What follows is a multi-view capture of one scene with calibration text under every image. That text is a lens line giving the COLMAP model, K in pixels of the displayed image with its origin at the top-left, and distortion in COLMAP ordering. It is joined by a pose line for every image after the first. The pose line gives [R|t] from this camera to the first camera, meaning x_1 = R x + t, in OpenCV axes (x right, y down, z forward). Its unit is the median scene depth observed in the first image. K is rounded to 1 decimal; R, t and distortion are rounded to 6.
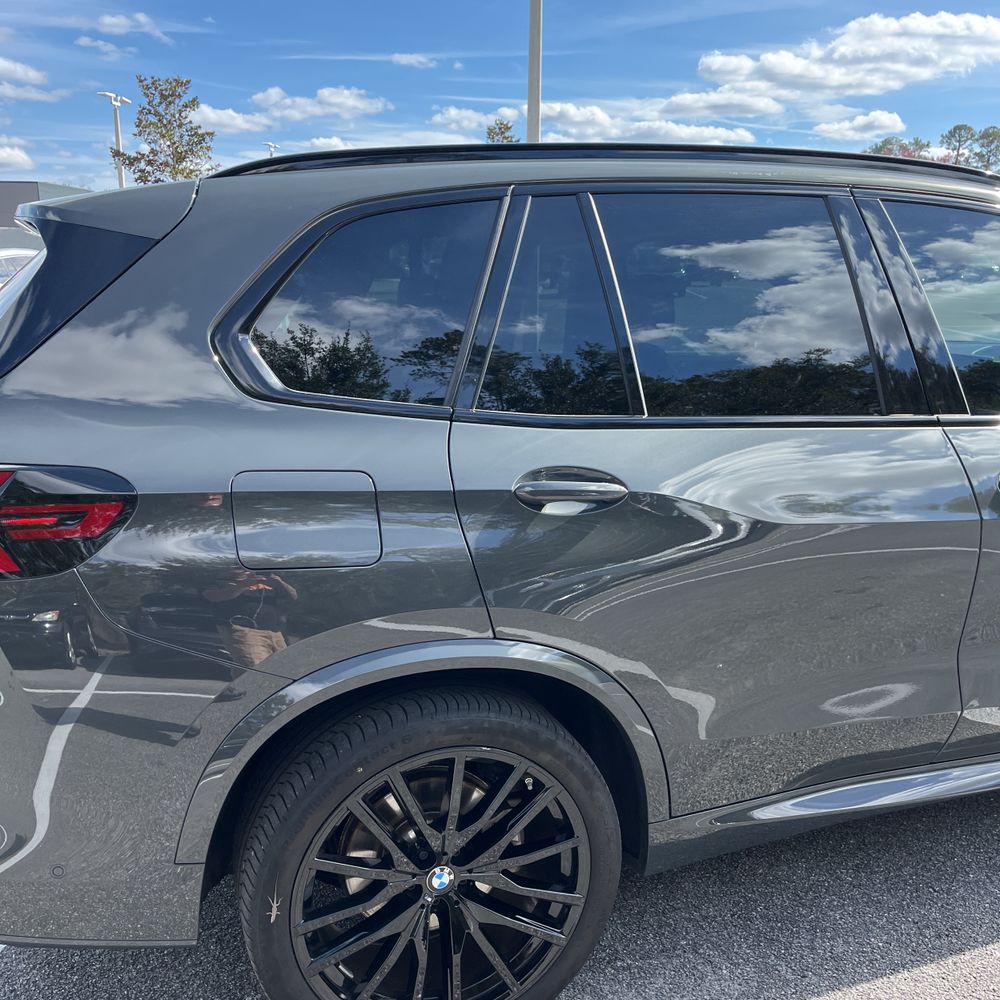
lens RADIAL K [[1024.5, 0, 506.9], [0, 1024.5, 516.9], [0, 0, 1]] dist [0.035036, -0.017525]
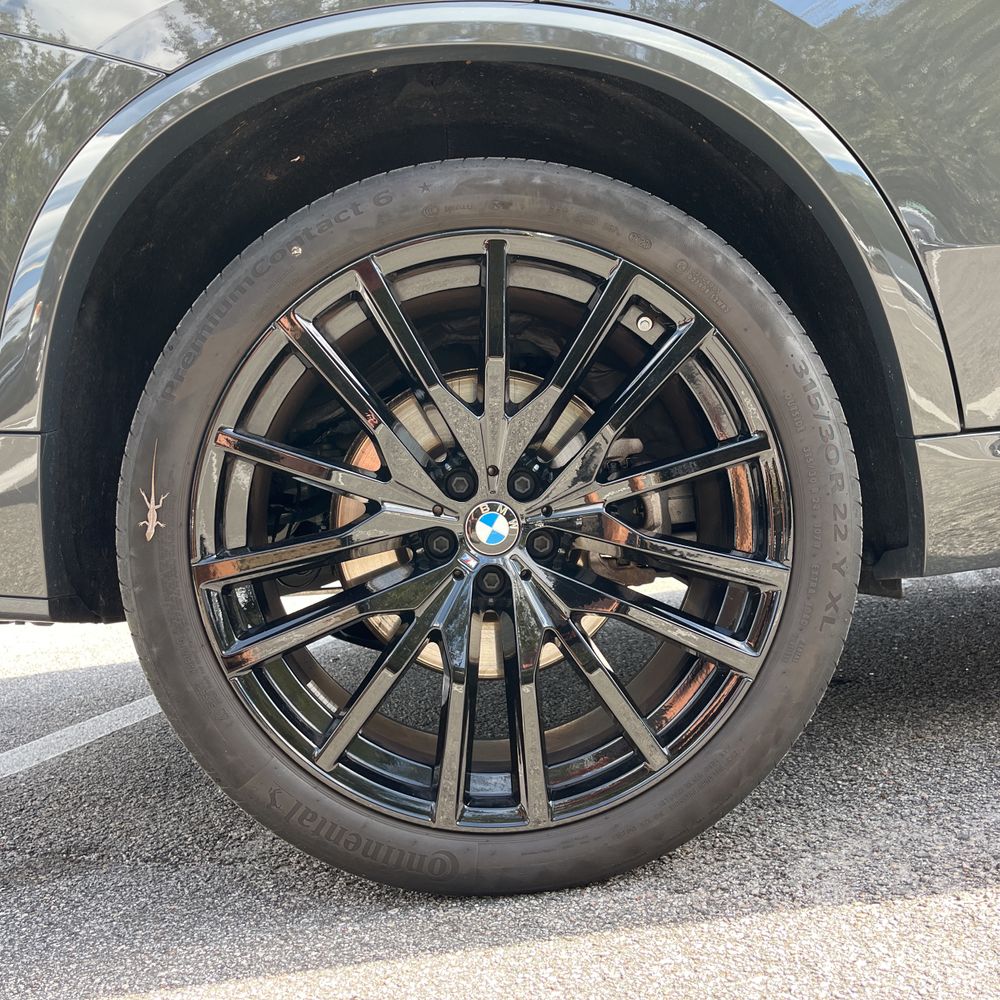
lens RADIAL K [[1008.5, 0, 500.0], [0, 1008.5, 500.0], [0, 0, 1]] dist [0.020027, -0.003545]
pose [[0.950658, -0.095911, -0.295042, 0.096612], [0.033225, 0.977018, -0.210551, 0.463429], [0.308455, 0.190360, 0.931997, 0.534133]]
